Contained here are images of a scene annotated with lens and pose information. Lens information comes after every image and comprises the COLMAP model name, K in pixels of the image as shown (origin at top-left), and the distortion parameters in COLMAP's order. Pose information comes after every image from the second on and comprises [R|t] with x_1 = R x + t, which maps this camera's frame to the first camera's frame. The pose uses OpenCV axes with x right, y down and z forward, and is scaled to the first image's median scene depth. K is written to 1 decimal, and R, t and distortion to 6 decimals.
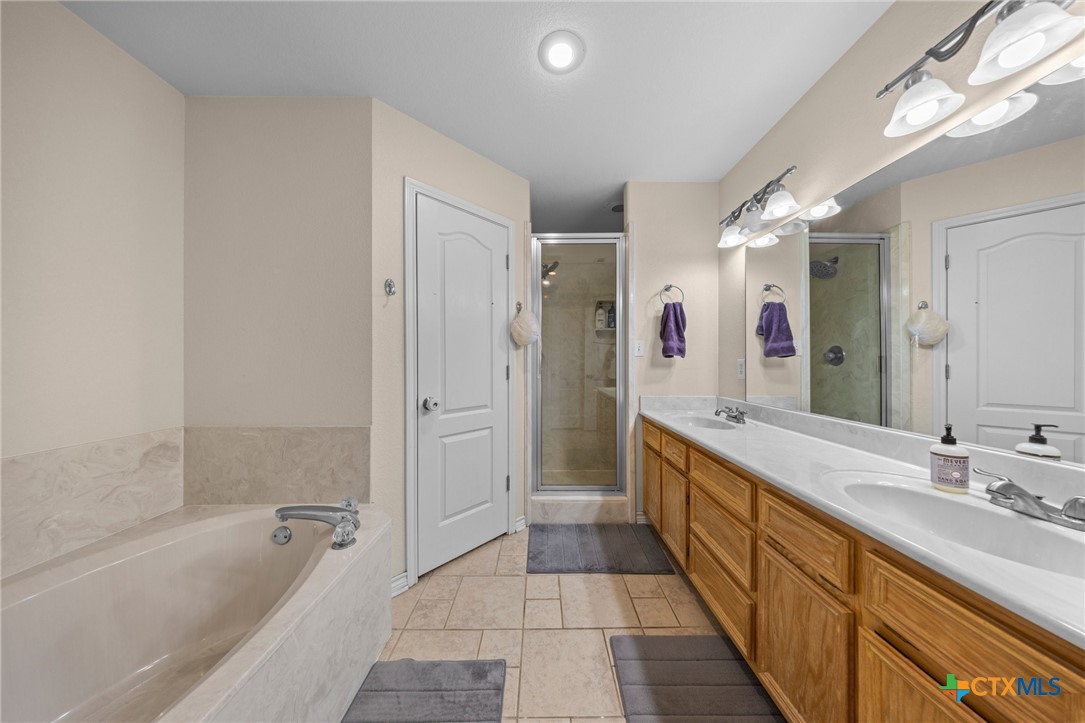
lens RADIAL K [[320.6, 0, 545.4], [0, 320.6, 362.9], [0, 0, 1]] dist [-0.002195, -0.000979]
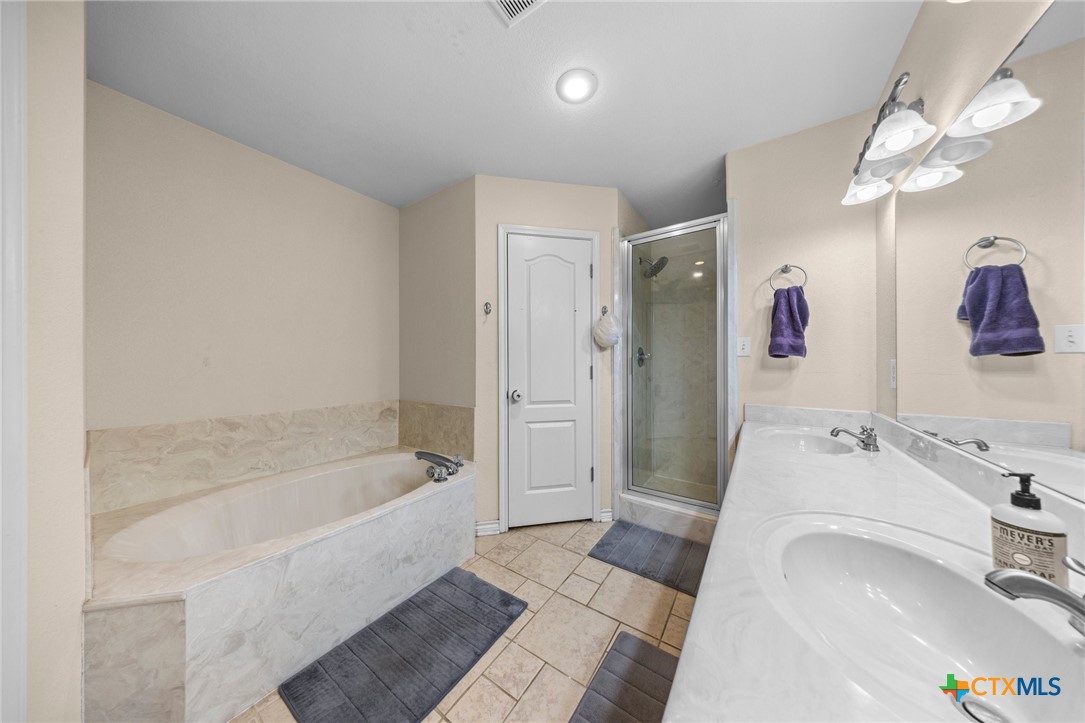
lens RADIAL K [[320.6, 0, 539.9], [0, 320.6, 363.1], [0, 0, 1]] dist [-0.002195, -0.000979]
pose [[0.818279, 0.003178, -0.574813, 0.445898], [-0.002907, 0.999995, 0.001390, -0.002587], [0.574815, 0.000534, 0.818284, 0.007976]]
